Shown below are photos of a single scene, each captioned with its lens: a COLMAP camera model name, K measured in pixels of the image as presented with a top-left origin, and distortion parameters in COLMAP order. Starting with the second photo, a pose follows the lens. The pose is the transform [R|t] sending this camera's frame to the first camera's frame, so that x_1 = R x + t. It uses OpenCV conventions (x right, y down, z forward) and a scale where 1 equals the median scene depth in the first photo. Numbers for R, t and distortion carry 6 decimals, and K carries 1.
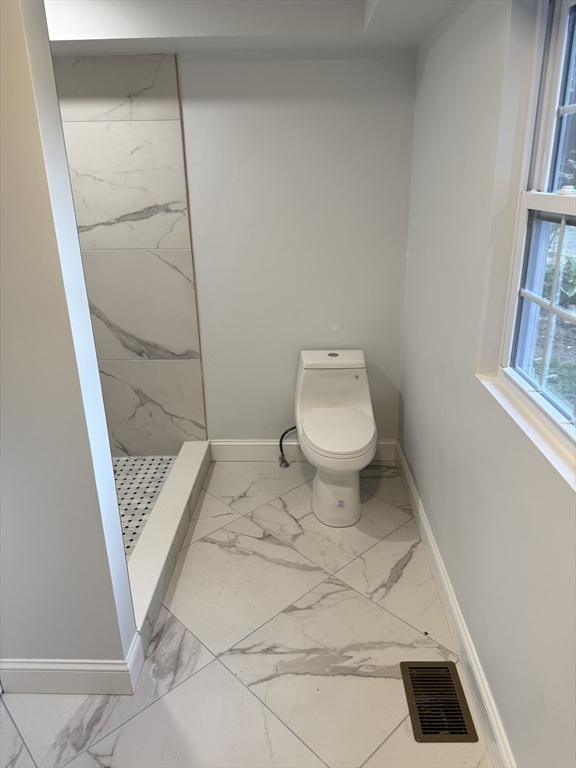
lens RADIAL K [[540.9, 0, 289.7], [0, 540.9, 379.3], [0, 0, 1]] dist [0.108437, -0.171860]
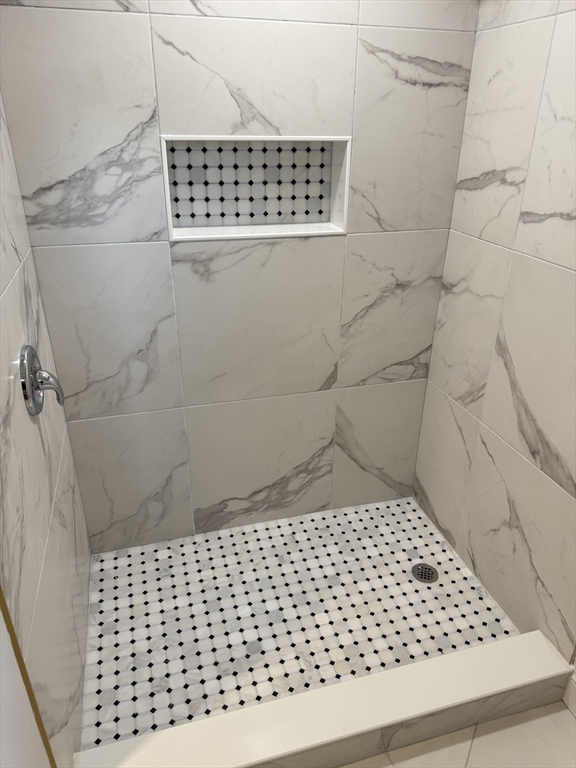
lens RADIAL K [[552.0, 0, 289.3], [0, 552.0, 388.2], [0, 0, 1]] dist [0.110869, -0.187183]
pose [[0.307699, 0.446291, -0.840325, 0.099608], [-0.343768, 0.875660, 0.339181, -0.214232], [0.887212, 0.184511, 0.422860, 0.528821]]
